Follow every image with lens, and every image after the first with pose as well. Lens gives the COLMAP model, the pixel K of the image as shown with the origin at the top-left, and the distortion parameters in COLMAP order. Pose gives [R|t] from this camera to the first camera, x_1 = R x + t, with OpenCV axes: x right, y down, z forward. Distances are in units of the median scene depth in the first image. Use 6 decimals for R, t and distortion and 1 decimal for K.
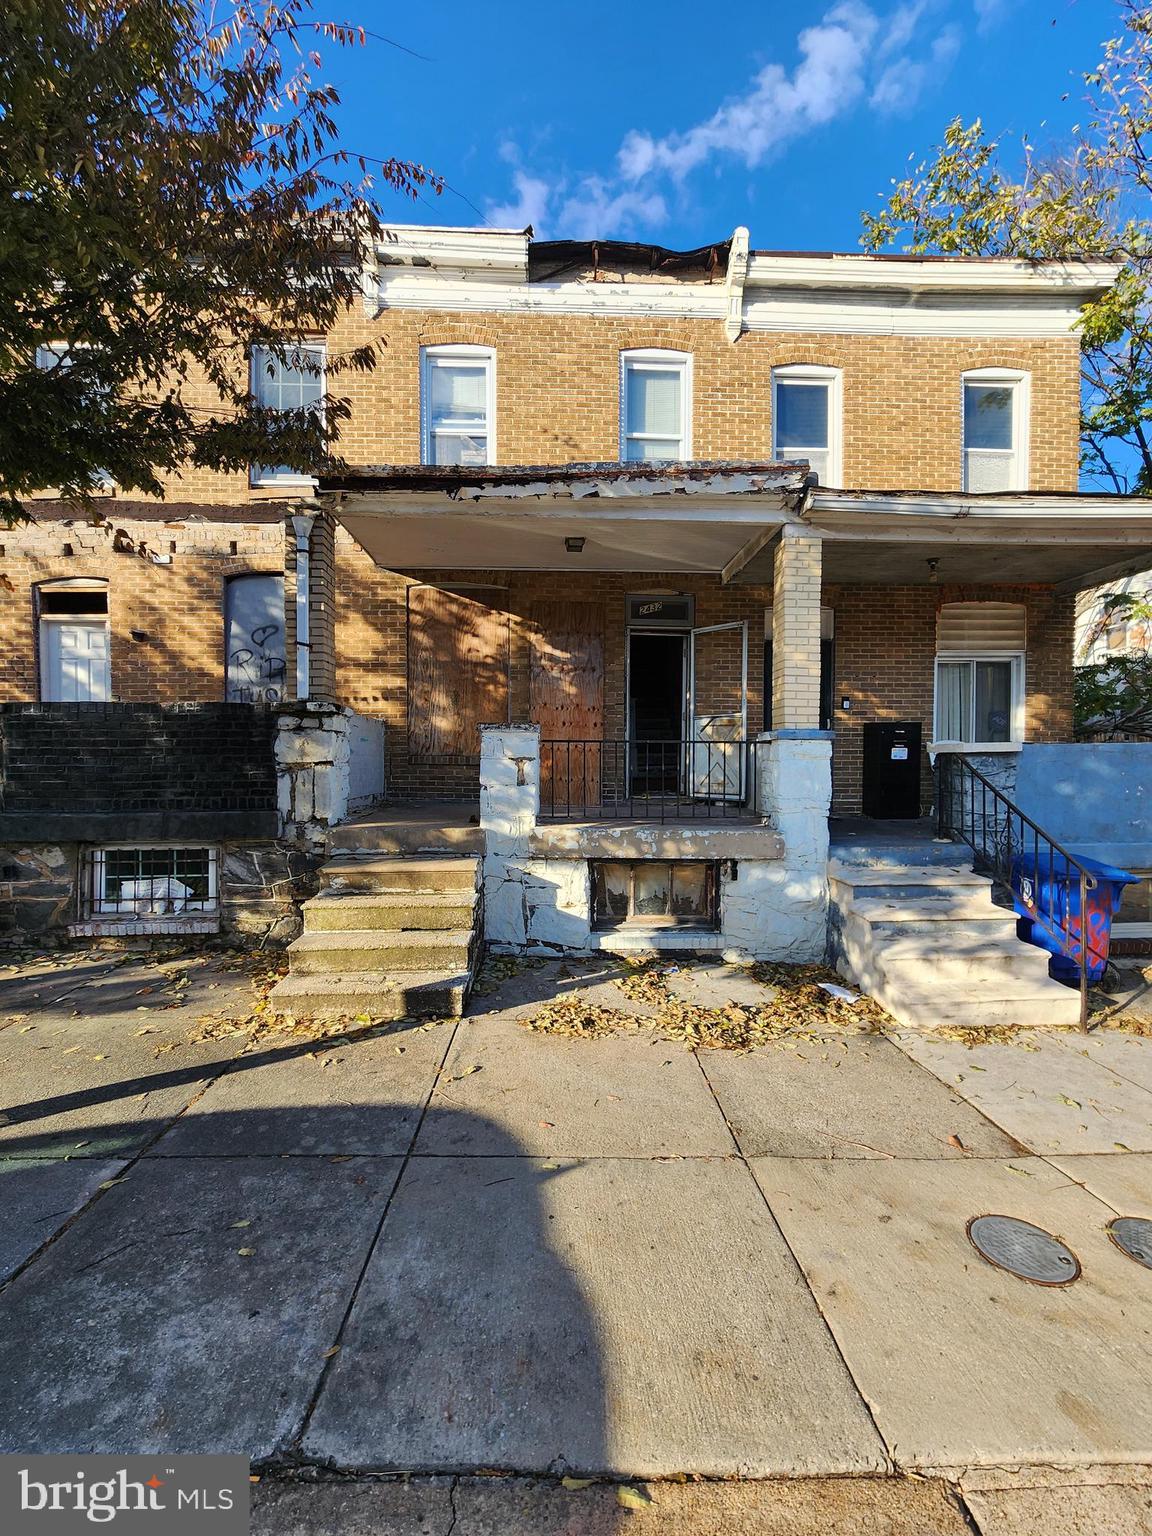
lens RADIAL K [[633.3, 0, 580.1], [0, 633.3, 763.0], [0, 0, 1]] dist [-0.002451, 0.001747]
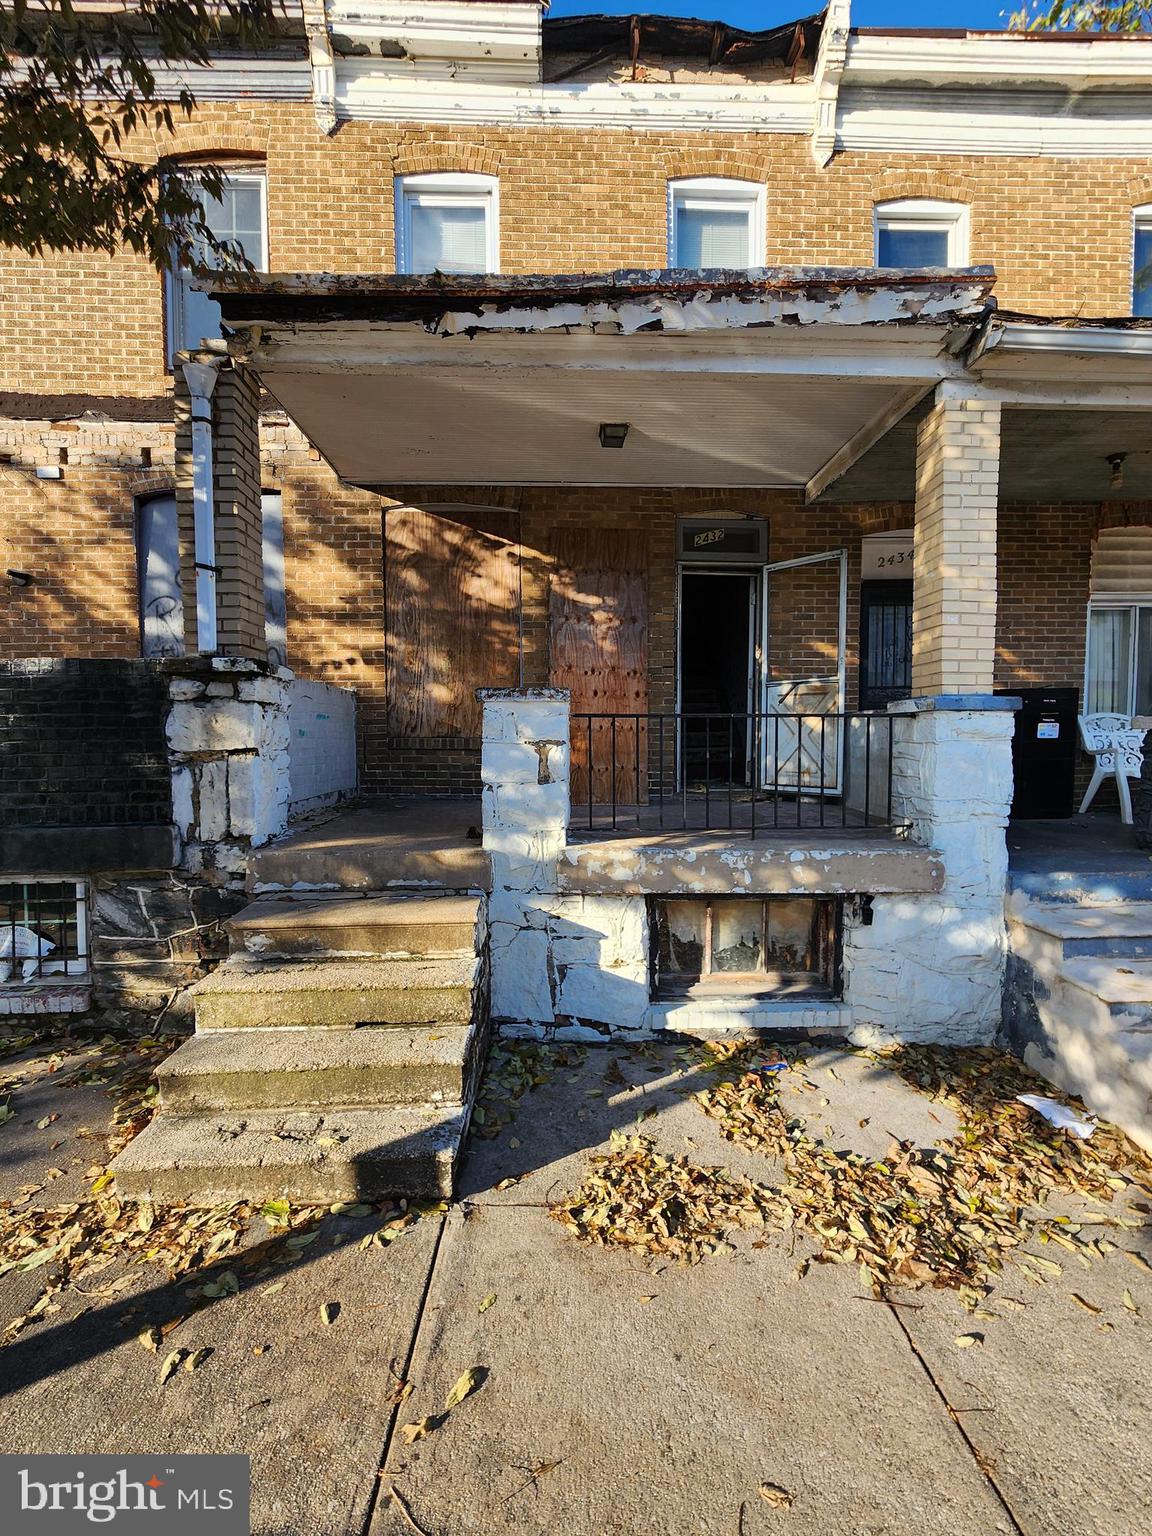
lens RADIAL K [[633.3, 0, 577.9], [0, 633.3, 770.5], [0, 0, 1]] dist [-0.002451, 0.001747]
pose [[0.999853, -0.005267, -0.016324, -0.046388], [0.006039, 0.998848, 0.047607, -0.008514], [0.016054, -0.047698, 0.998733, 0.335791]]
